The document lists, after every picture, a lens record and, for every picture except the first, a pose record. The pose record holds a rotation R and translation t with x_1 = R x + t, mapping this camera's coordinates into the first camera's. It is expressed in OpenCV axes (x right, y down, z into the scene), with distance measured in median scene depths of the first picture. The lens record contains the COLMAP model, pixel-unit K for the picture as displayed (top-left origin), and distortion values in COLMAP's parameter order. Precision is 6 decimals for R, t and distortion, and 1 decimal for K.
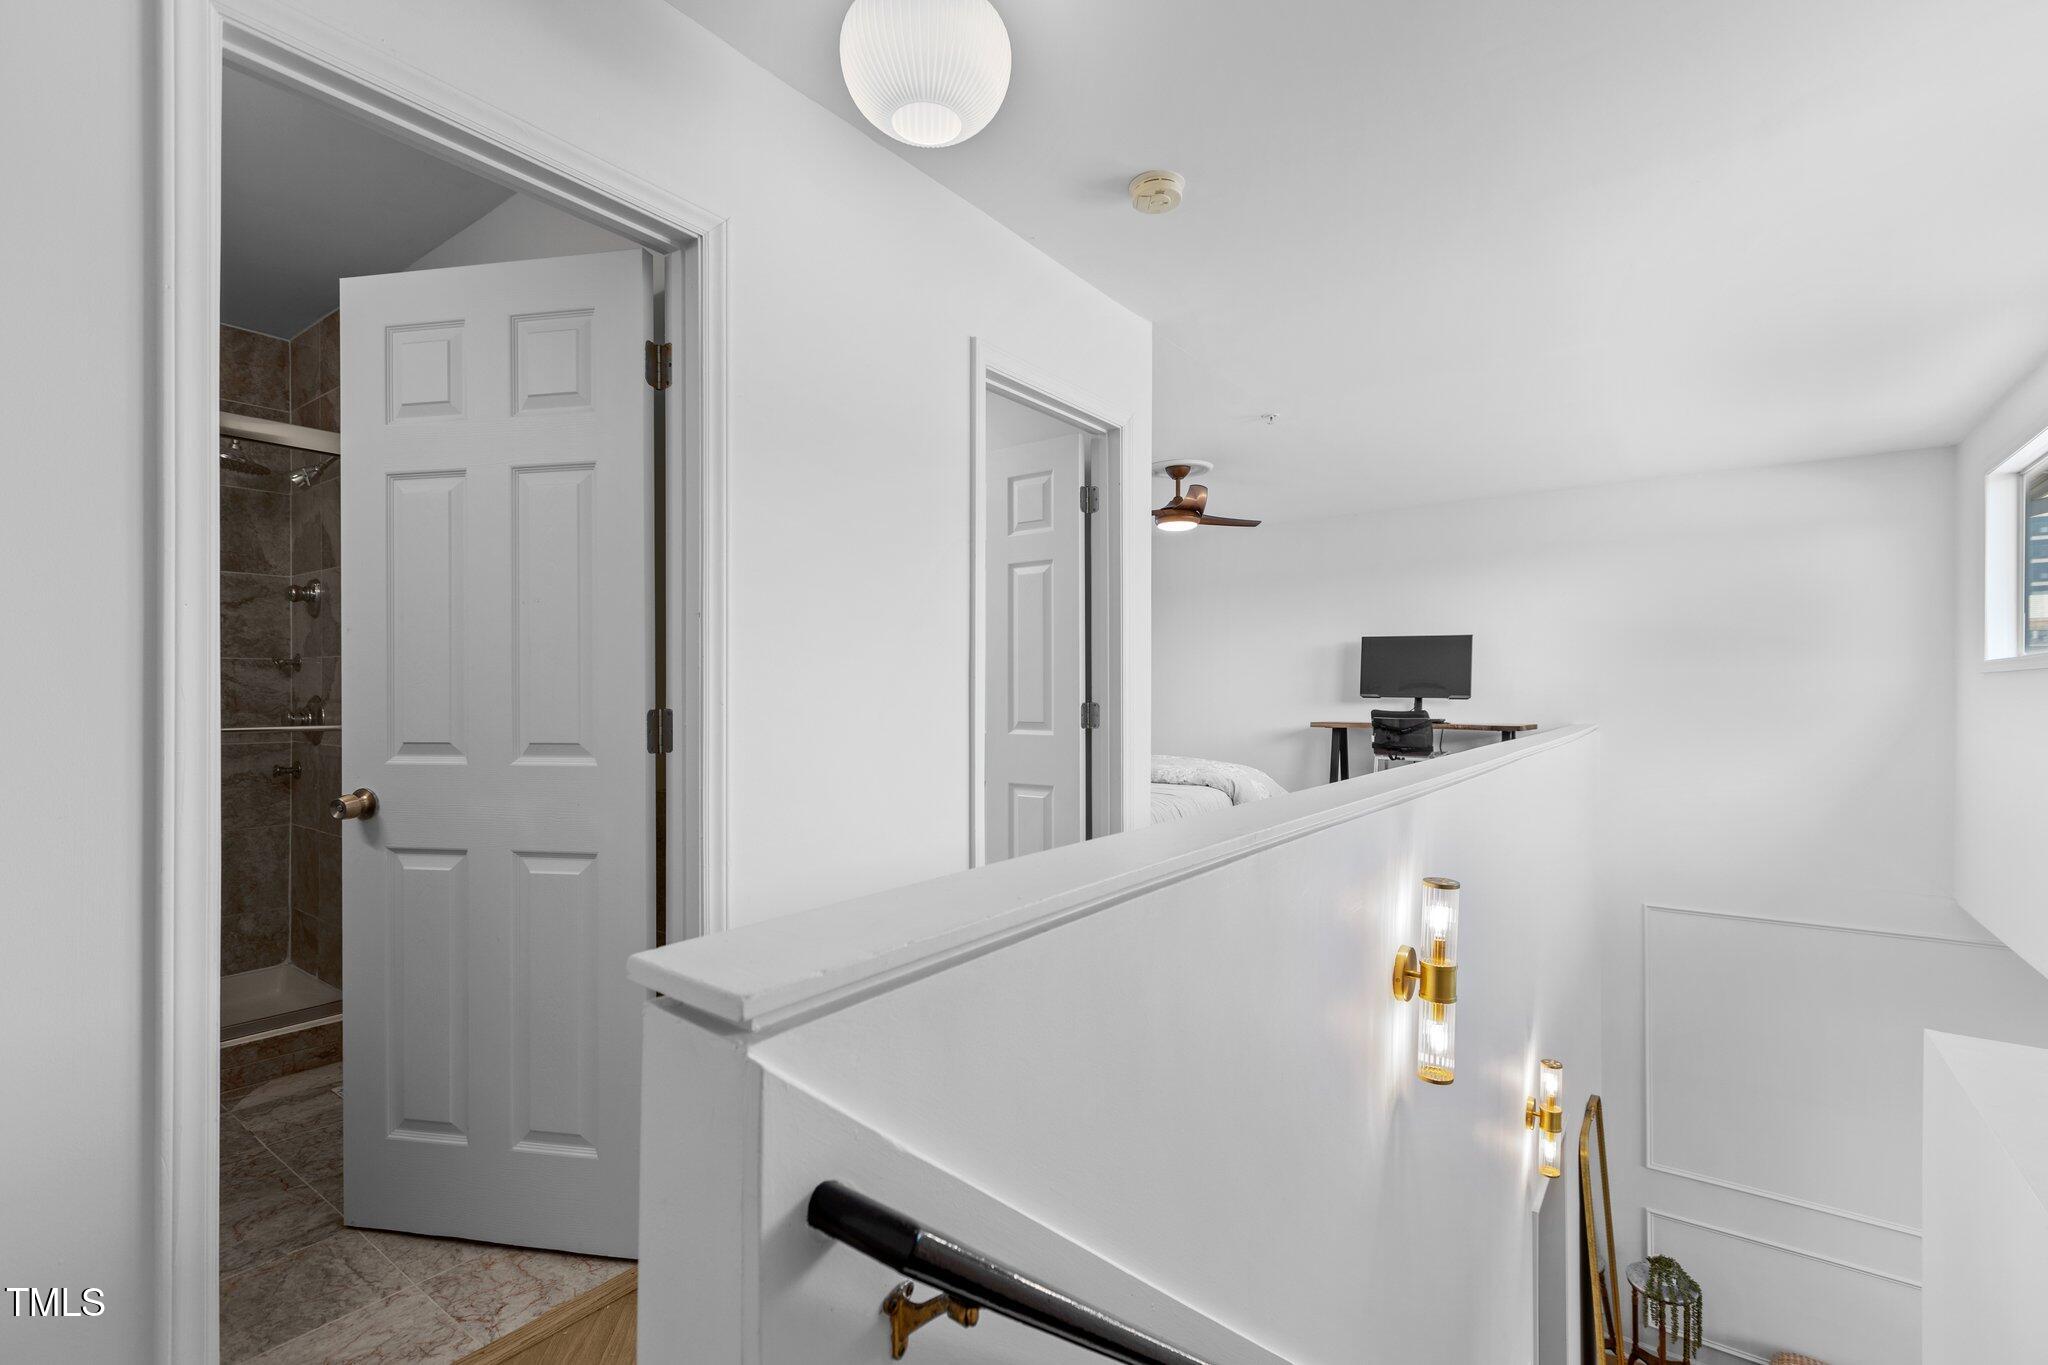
lens RADIAL K [[912.7, 0, 1027.1], [0, 912.7, 690.9], [0, 0, 1]] dist [0.002559, 0.000069]
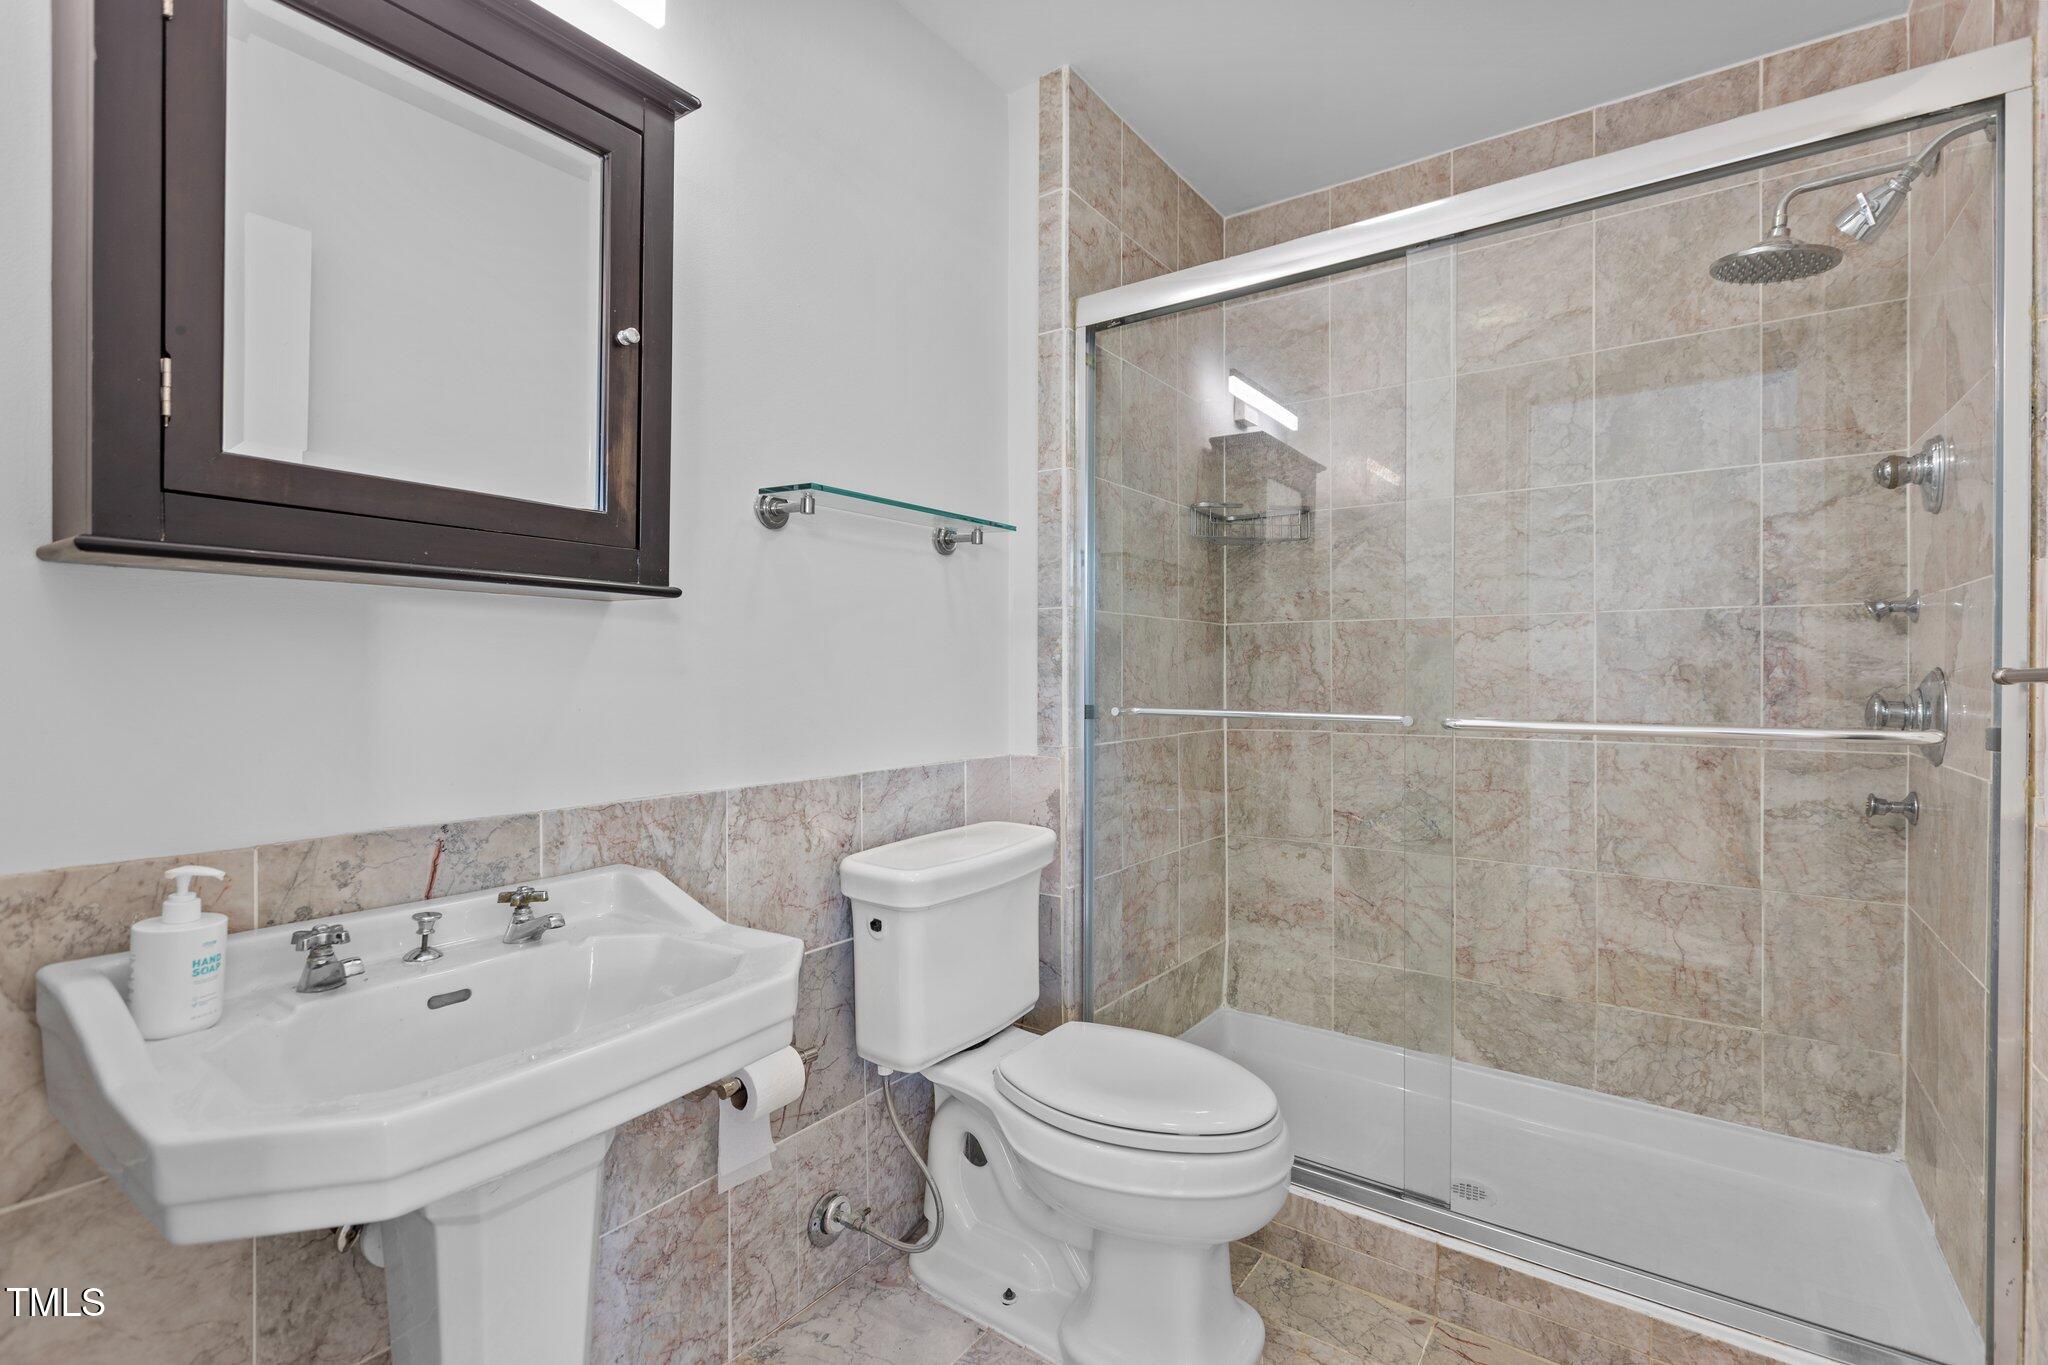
lens RADIAL K [[912.7, 0, 1026.9], [0, 912.7, 674.5], [0, 0, 1]] dist [0.002559, 0.000069]
pose [[0.000822, 0.004407, -0.999990, -0.267624], [0.004690, 0.999979, 0.004411, 0.004091], [0.999989, -0.004693, 0.000801, 0.485713]]
